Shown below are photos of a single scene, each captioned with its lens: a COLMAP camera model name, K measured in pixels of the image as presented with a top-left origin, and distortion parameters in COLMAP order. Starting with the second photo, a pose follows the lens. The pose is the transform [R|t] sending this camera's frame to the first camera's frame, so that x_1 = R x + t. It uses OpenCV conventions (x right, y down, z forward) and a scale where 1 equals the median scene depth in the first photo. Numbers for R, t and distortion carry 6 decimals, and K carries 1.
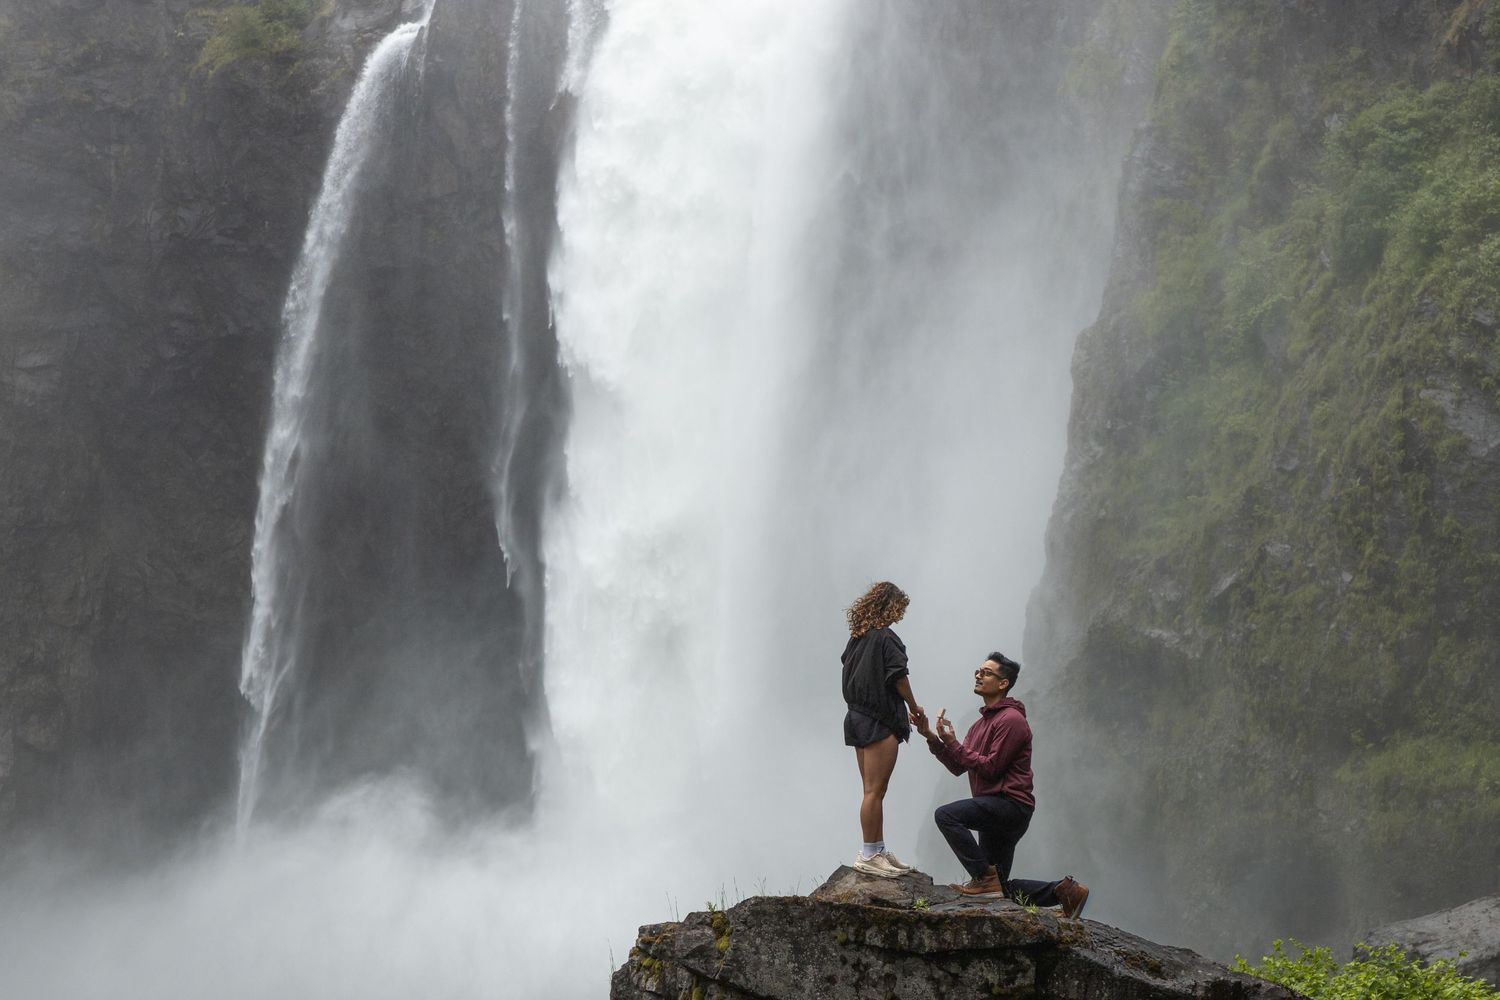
lens RADIAL K [[2712.5, 0, 750.9], [0, 2712.5, 501.4], [0, 0, 1]] dist [0.241480, 0.000000]
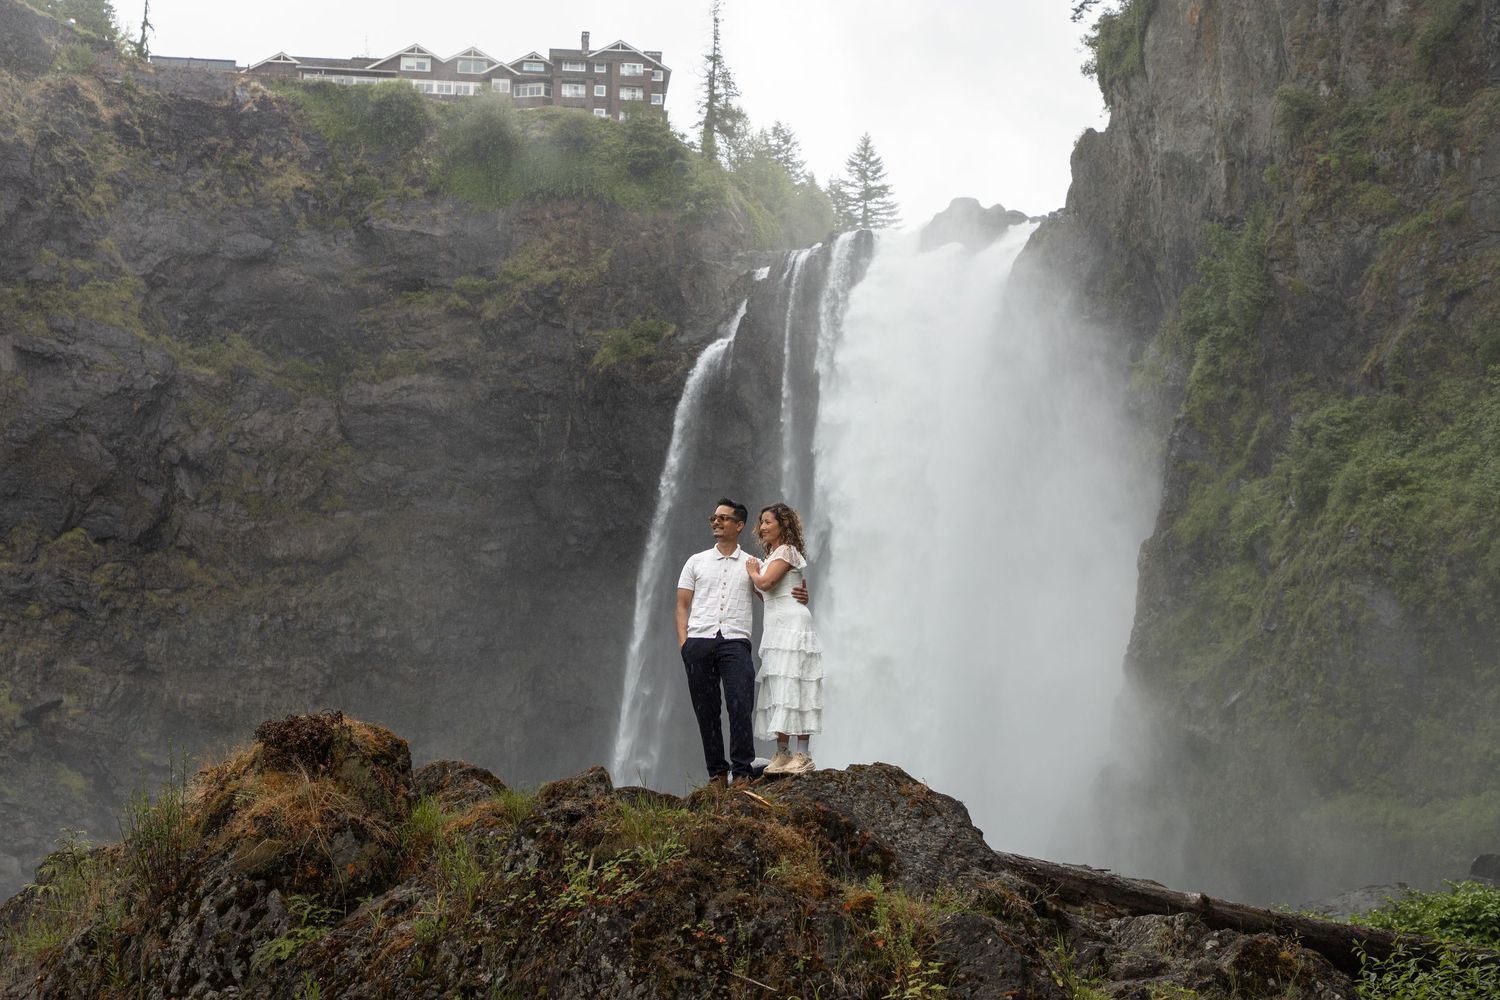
lens RADIAL K [[2175.4, 0, 750.7], [0, 2175.4, 496.1], [0, 0, 1]] dist [0.249358, 0.000000]
pose [[0.998104, -0.004780, -0.061368, -0.035853], [0.002822, 0.999485, -0.031954, -0.050009], [0.061489, 0.031720, 0.997604, -0.354252]]
